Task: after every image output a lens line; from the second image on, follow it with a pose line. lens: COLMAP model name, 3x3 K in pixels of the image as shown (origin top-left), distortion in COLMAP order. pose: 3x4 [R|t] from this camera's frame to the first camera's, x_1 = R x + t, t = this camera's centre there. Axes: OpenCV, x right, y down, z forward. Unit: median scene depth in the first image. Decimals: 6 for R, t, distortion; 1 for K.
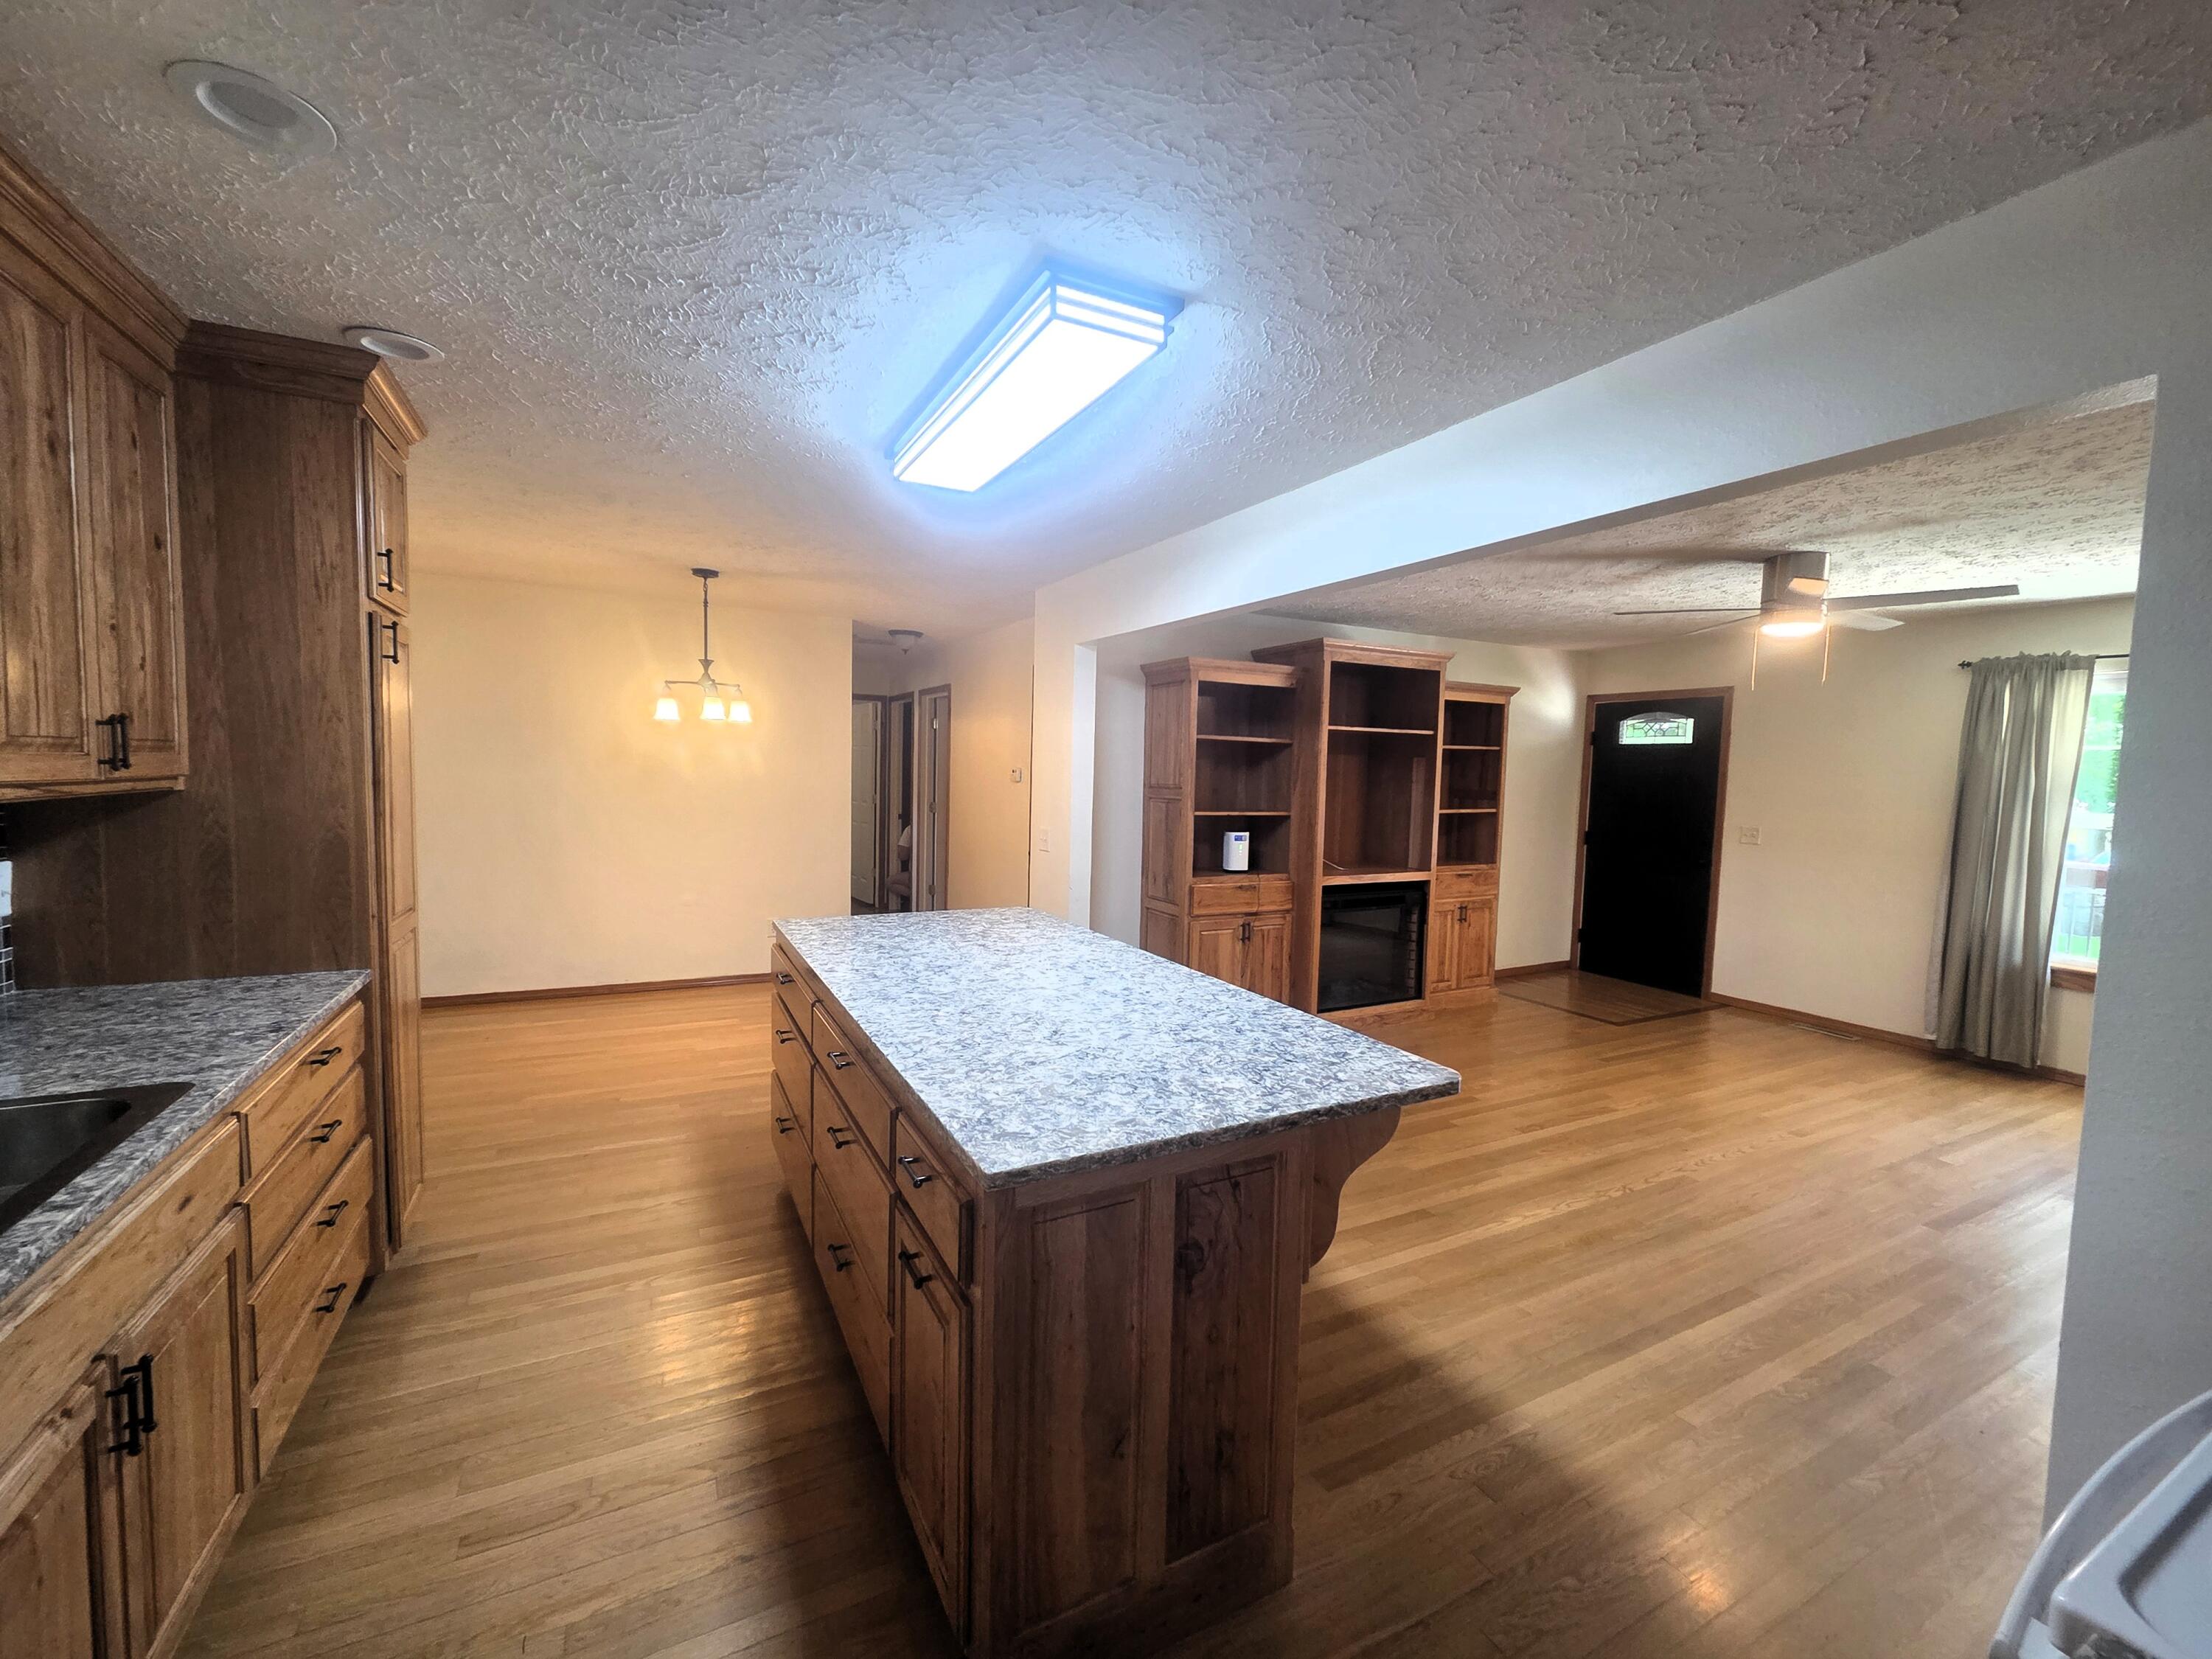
lens RADIAL K [[898.6, 0, 1105.5], [0, 898.6, 832.3], [0, 0, 1]] dist [0.000757, 0.000923]
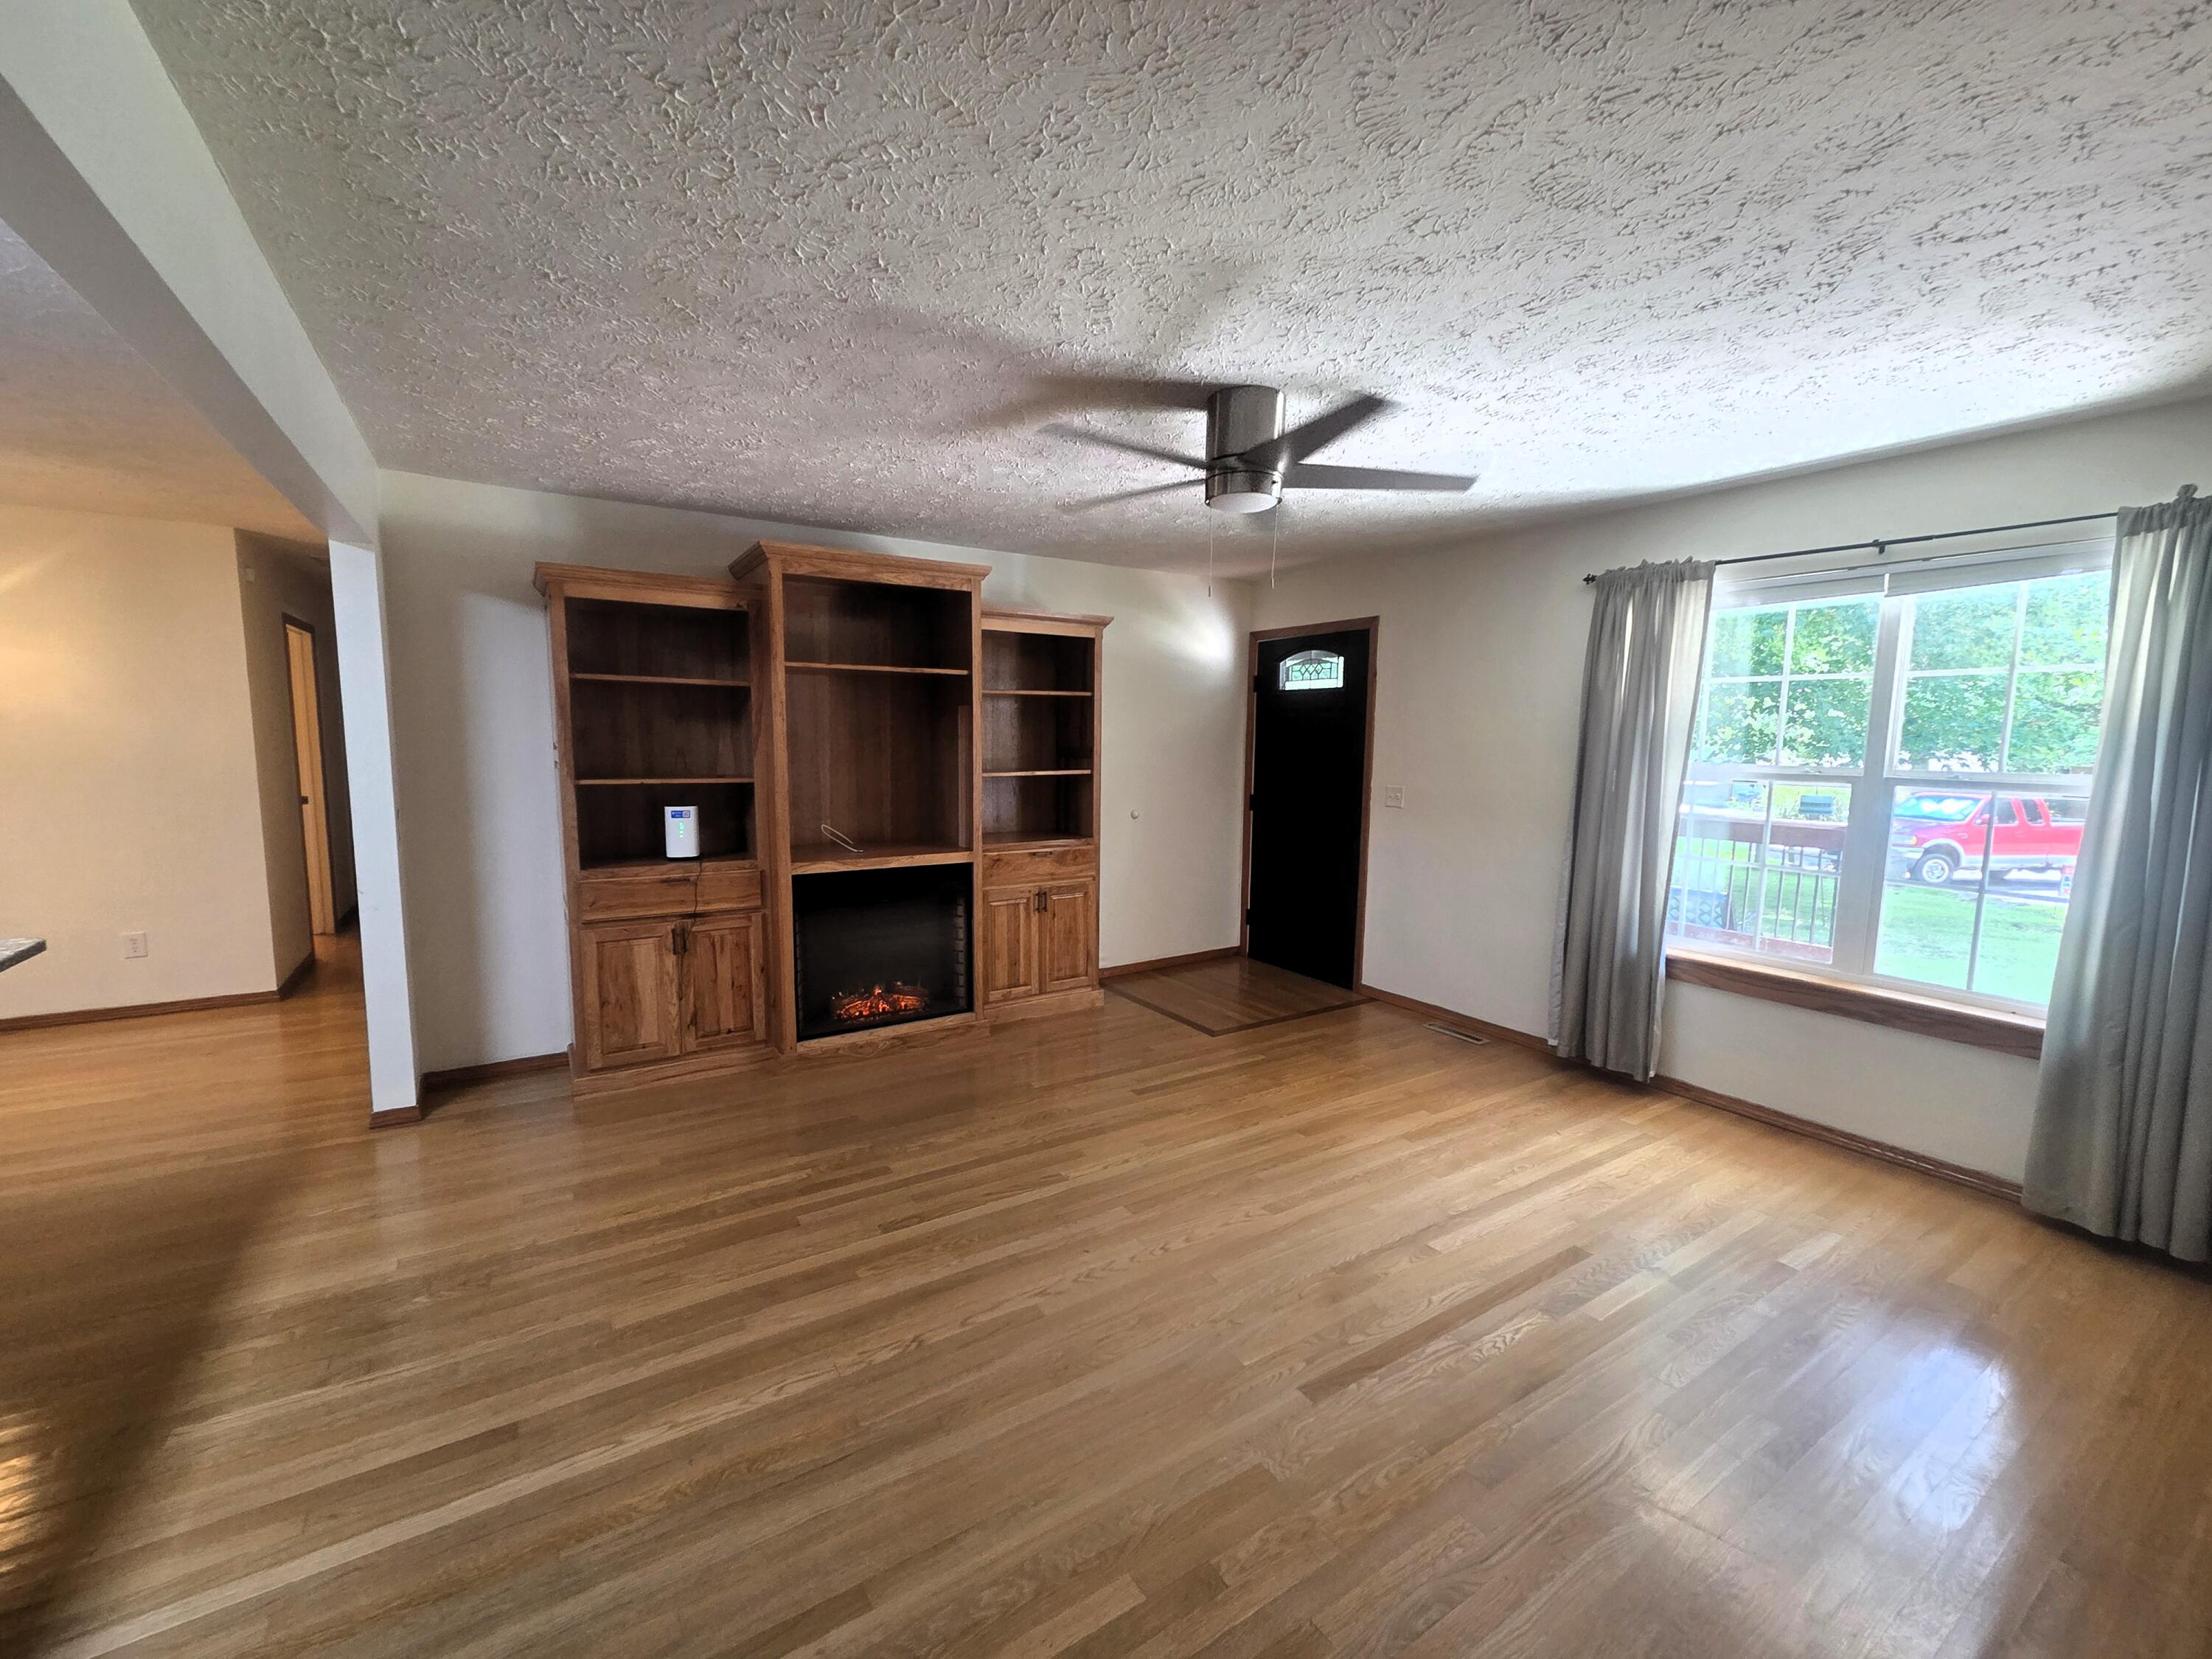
lens RADIAL K [[898.6, 0, 1100.5], [0, 898.6, 844.9], [0, 0, 1]] dist [0.000757, 0.000923]
pose [[0.996106, -0.022672, 0.085196, 0.431433], [0.018207, 0.998438, 0.052819, -0.001486], [-0.086260, -0.051063, 0.994963, 0.224951]]
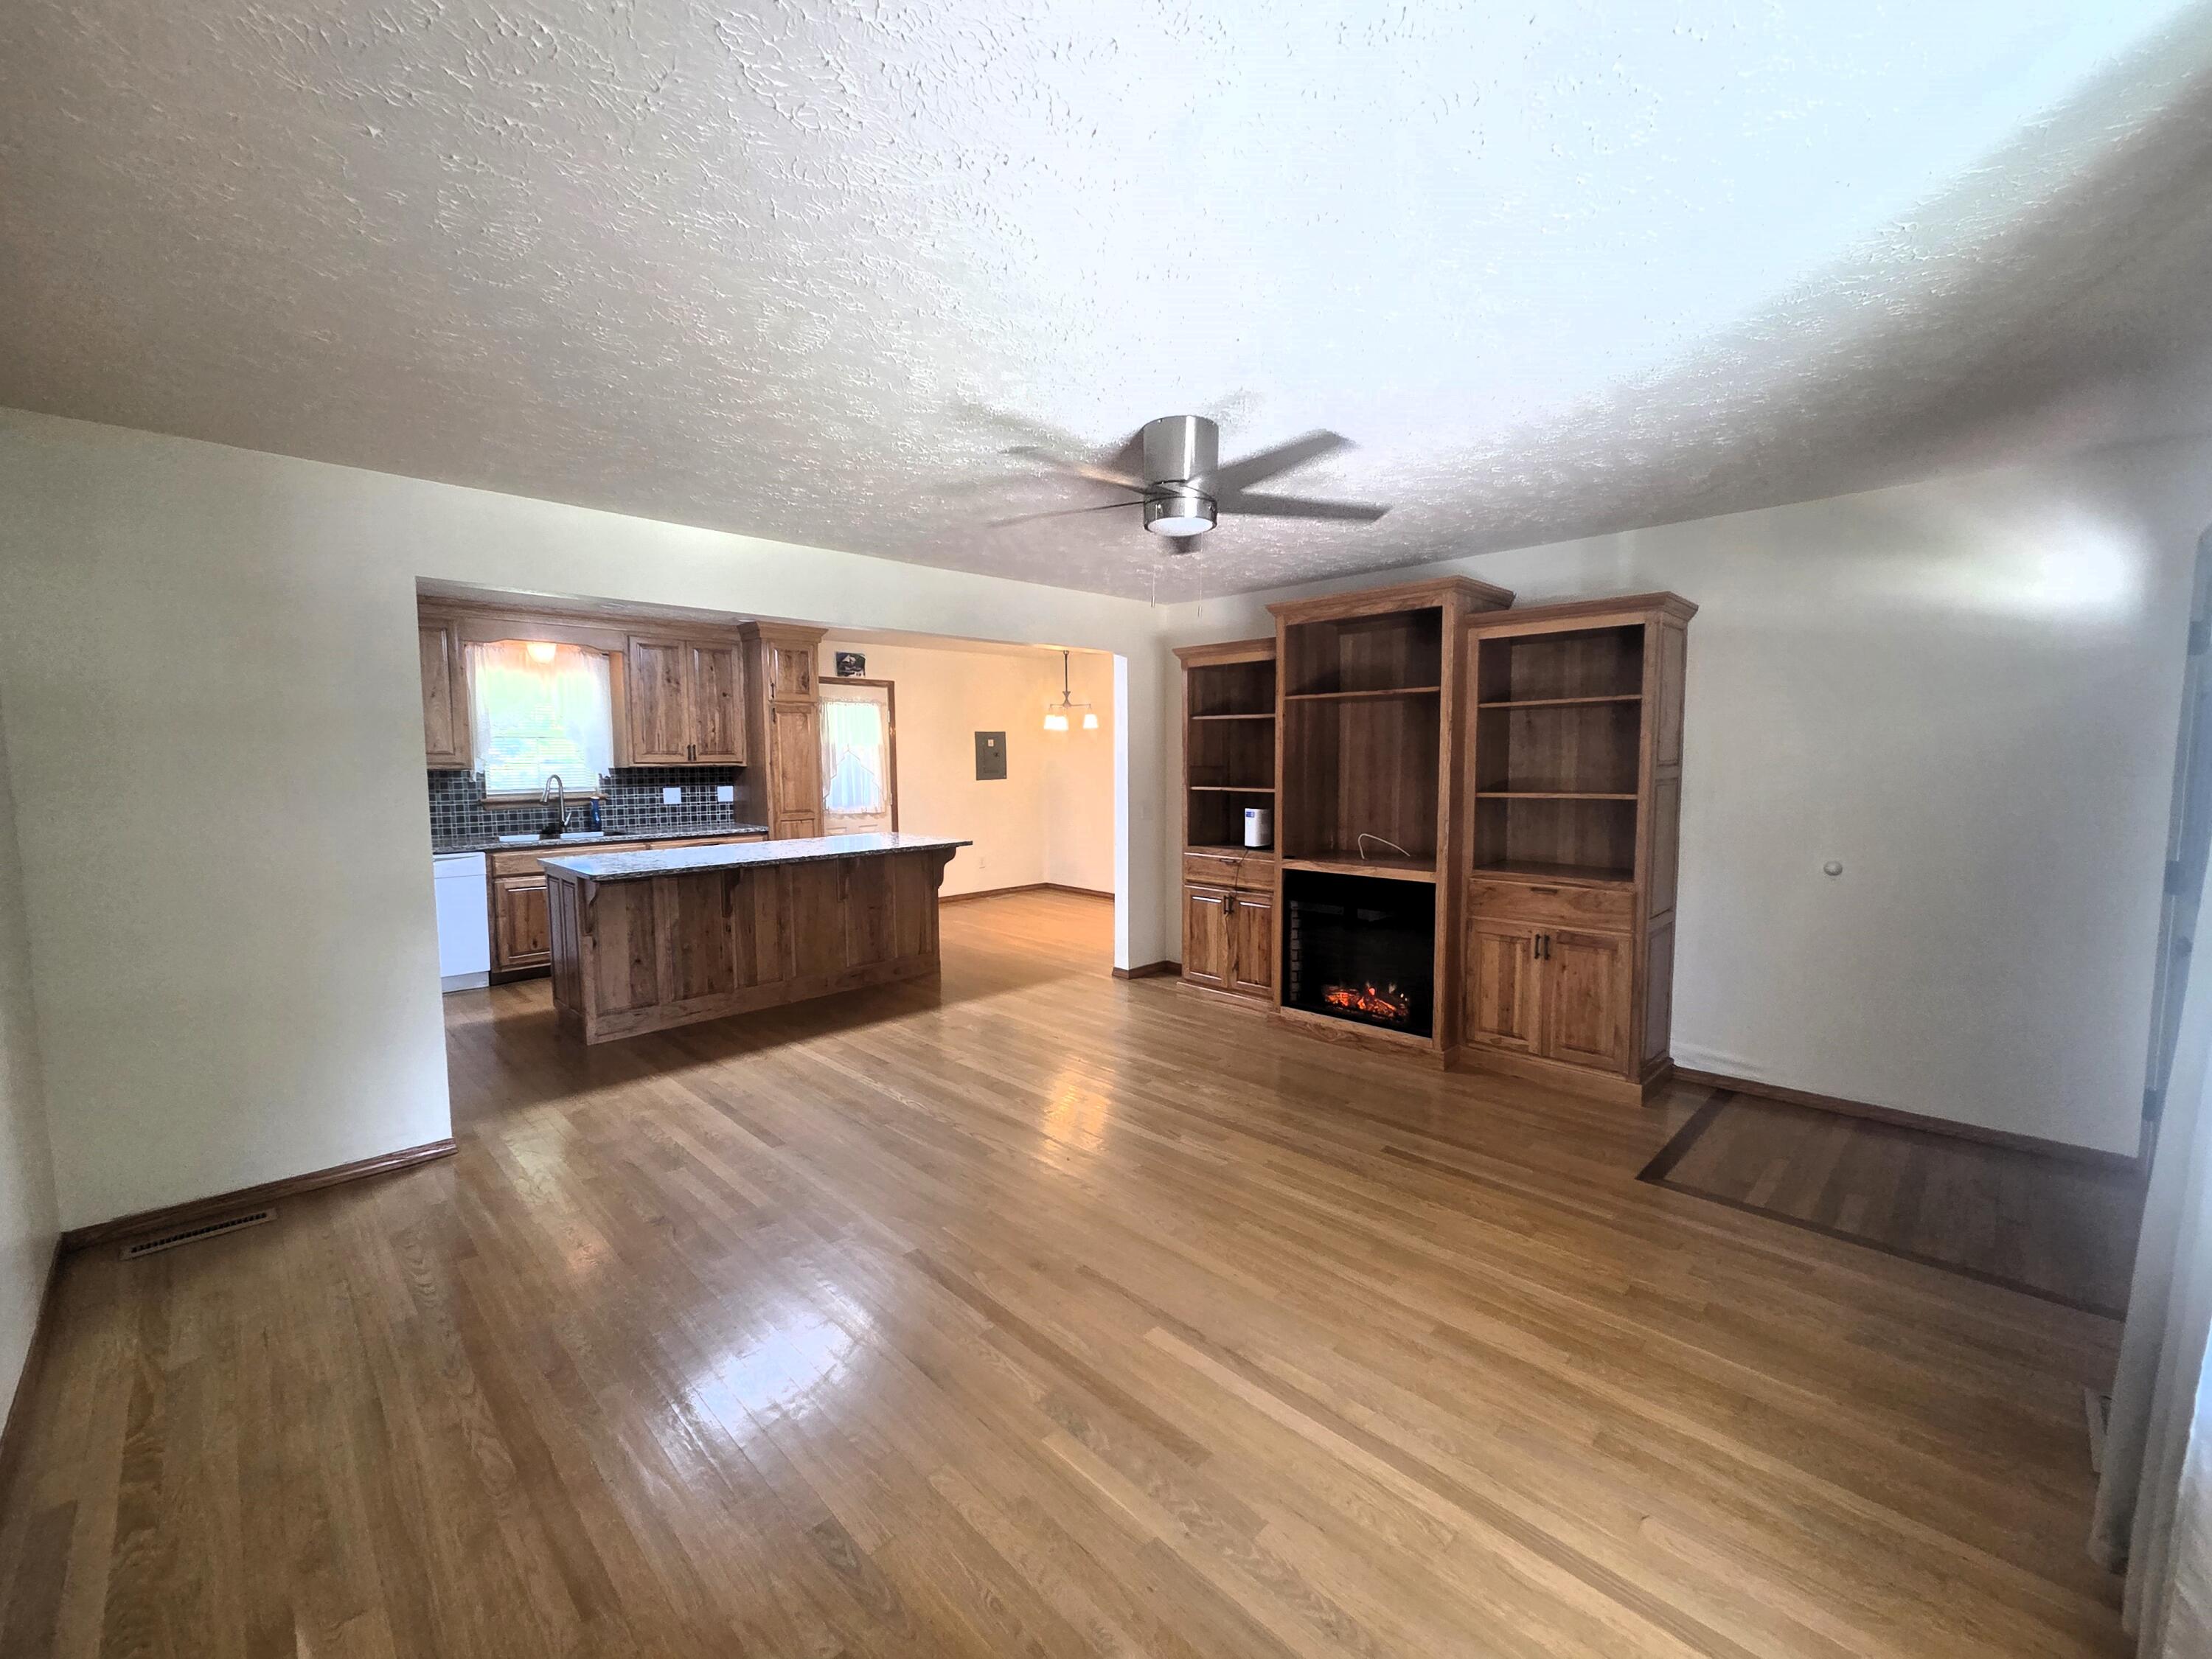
lens RADIAL K [[898.6, 0, 1109.7], [0, 898.6, 828.1], [0, 0, 1]] dist [0.000757, 0.000923]
pose [[0.298904, 0.049129, -0.953018, 1.061581], [-0.056545, 0.997831, 0.033705, -0.003165], [0.952607, 0.043814, 0.301033, 0.541498]]
